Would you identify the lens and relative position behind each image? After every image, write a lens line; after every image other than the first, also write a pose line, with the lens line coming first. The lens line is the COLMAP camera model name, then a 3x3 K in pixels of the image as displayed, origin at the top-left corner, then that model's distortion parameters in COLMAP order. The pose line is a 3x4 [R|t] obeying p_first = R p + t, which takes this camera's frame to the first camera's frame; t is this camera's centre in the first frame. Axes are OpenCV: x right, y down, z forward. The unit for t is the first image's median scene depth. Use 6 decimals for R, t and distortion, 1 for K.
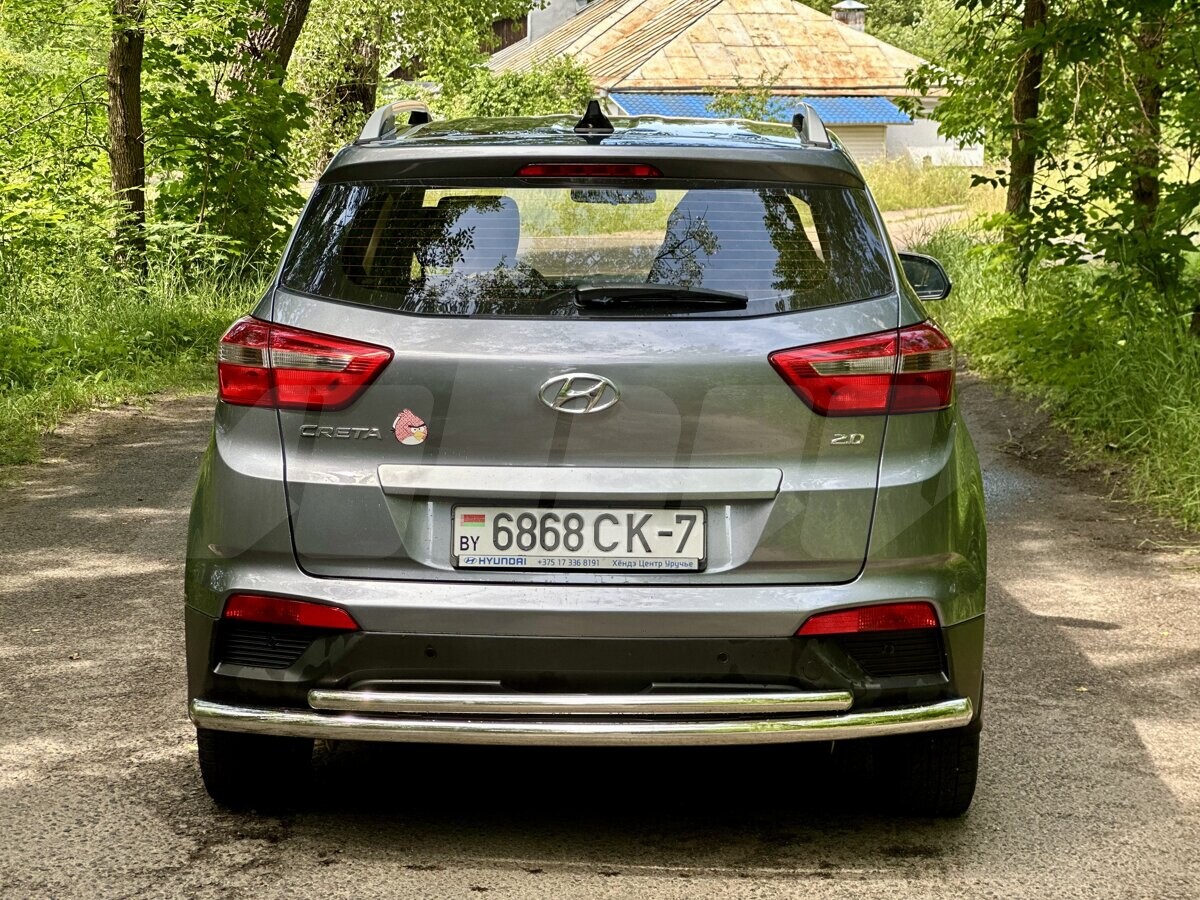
lens RADIAL K [[2748.0, 0, 627.7], [0, 2748.0, 446.8], [0, 0, 1]] dist [-0.260958, 9.010548]
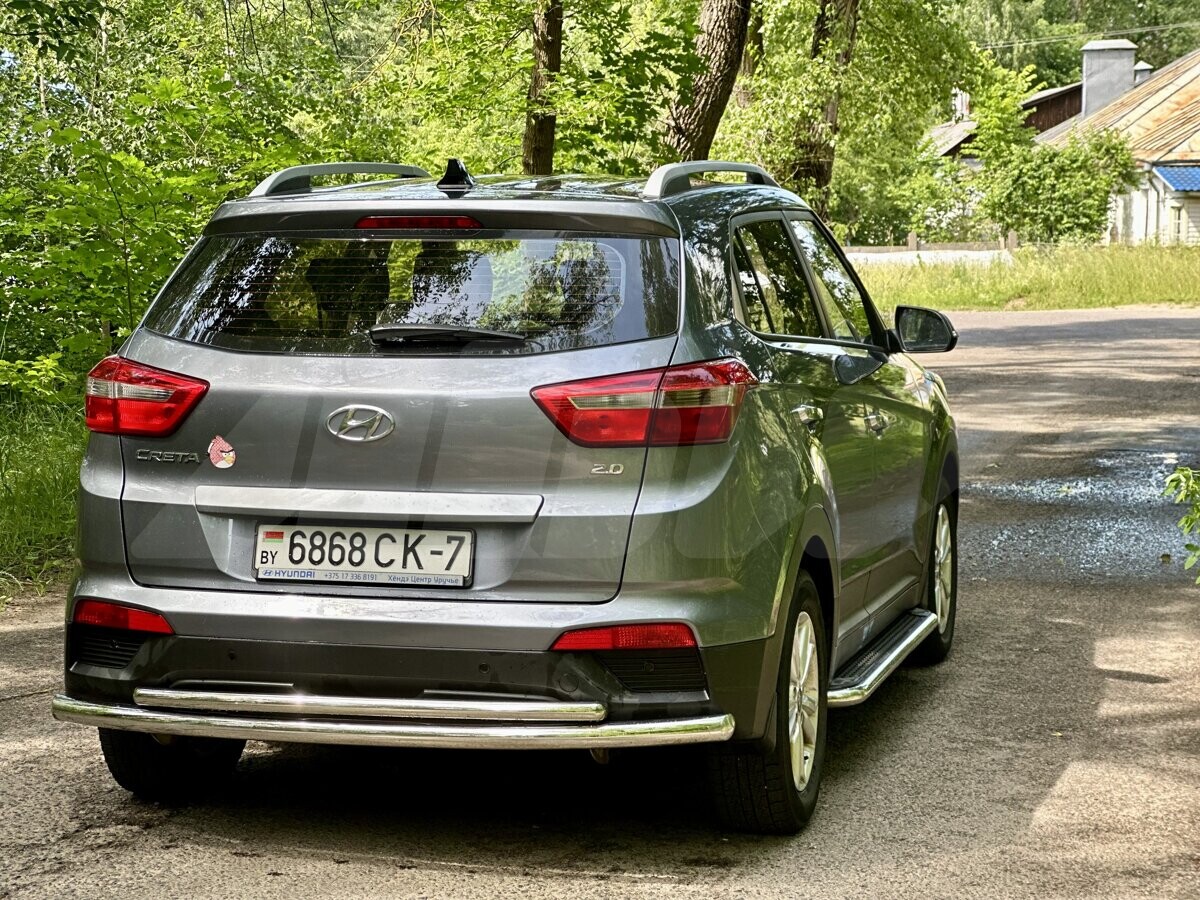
lens RADIAL K [[2748.0, 0, 627.7], [0, 2748.0, 446.8], [0, 0, 1]] dist [-0.260958, 9.010548]
pose [[0.977134, 0.014146, -0.212154, 0.317196], [-0.020211, 0.999446, -0.026443, 0.016844], [0.211663, 0.030126, 0.976878, -0.051440]]
